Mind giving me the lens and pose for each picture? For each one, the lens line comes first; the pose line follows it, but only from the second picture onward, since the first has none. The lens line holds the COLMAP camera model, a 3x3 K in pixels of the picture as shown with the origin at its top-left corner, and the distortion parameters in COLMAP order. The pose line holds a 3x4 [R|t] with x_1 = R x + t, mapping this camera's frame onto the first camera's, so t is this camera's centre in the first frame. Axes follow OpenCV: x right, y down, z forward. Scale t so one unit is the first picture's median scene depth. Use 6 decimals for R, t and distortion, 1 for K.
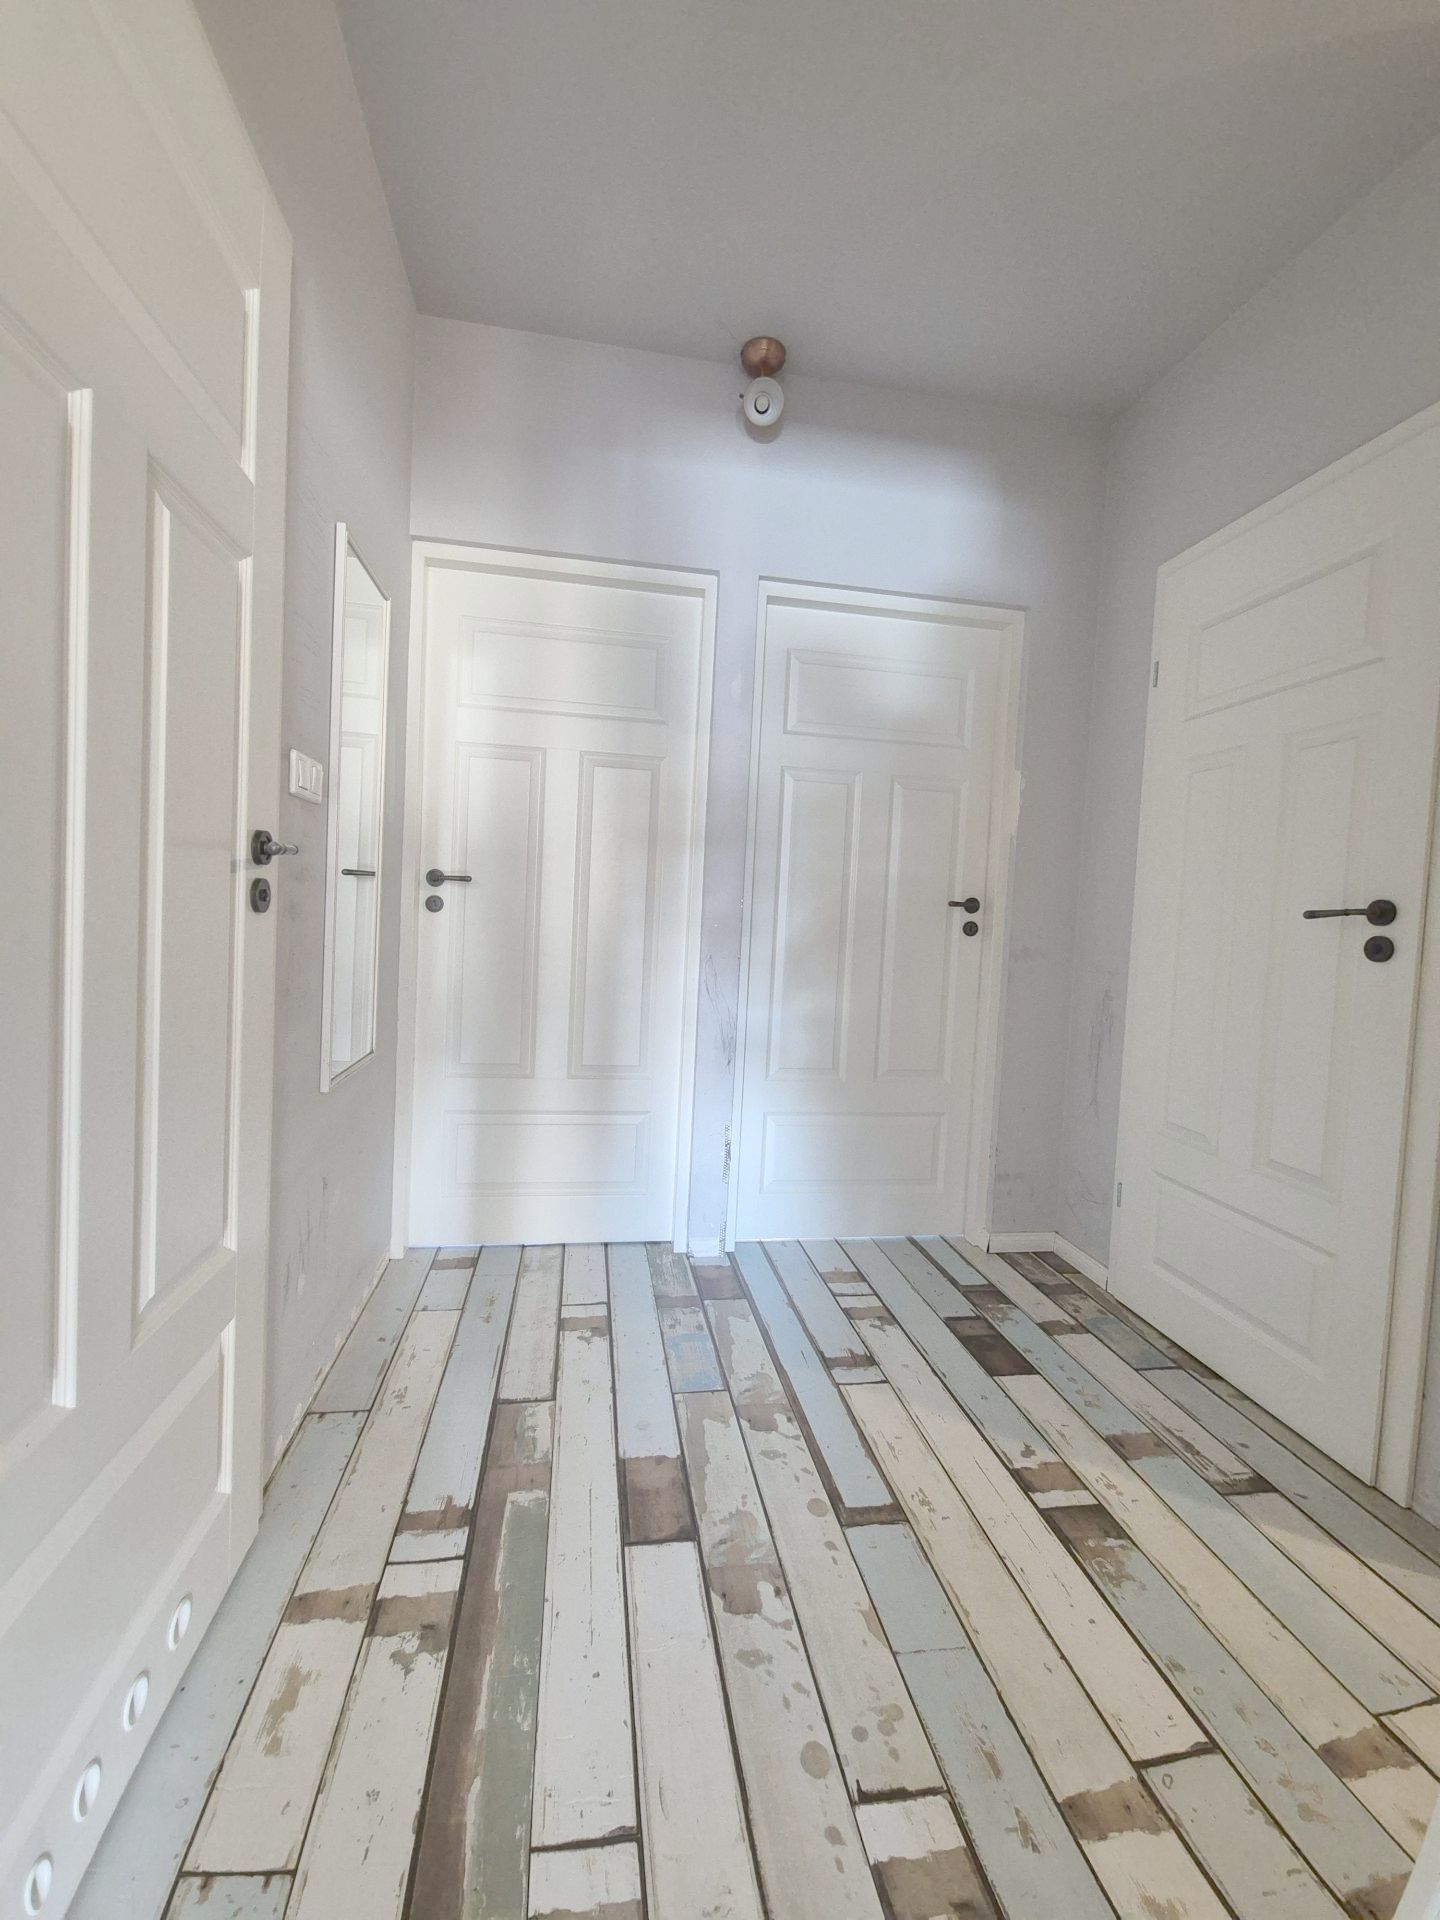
lens RADIAL K [[784.9, 0, 710.1], [0, 784.9, 936.9], [0, 0, 1]] dist [0.020111, -0.011562]
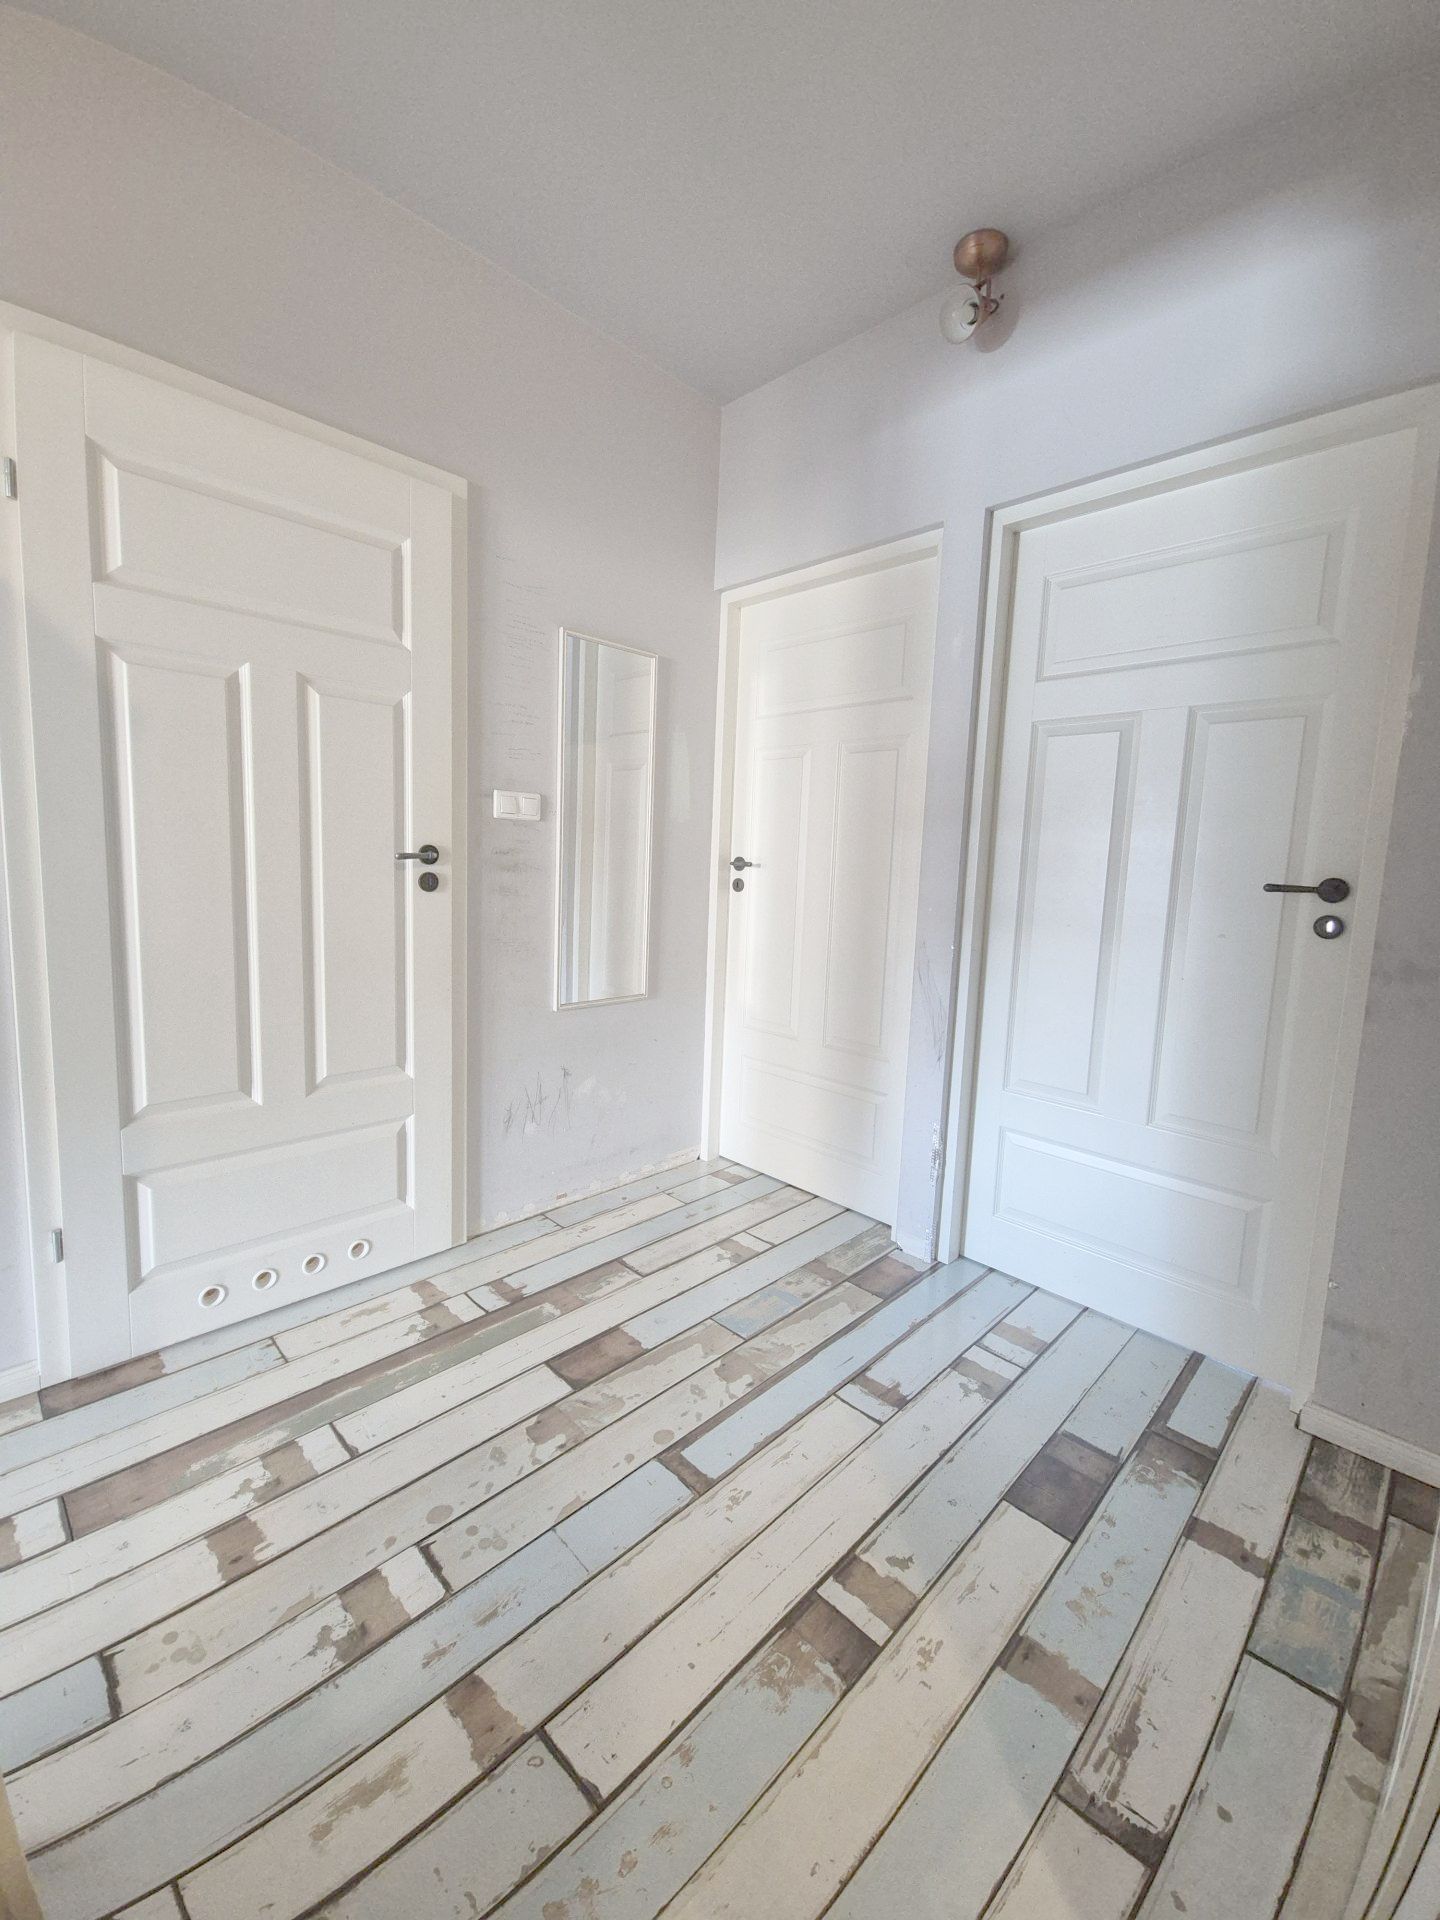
lens RADIAL K [[801.9, 0, 728.9], [0, 801.9, 934.0], [0, 0, 1]] dist [0.002091, -0.000070]
pose [[0.581442, 0.055280, -0.811708, 0.918420], [-0.032367, 0.998471, 0.044814, -0.029652], [0.812944, 0.000216, 0.582342, 0.362863]]
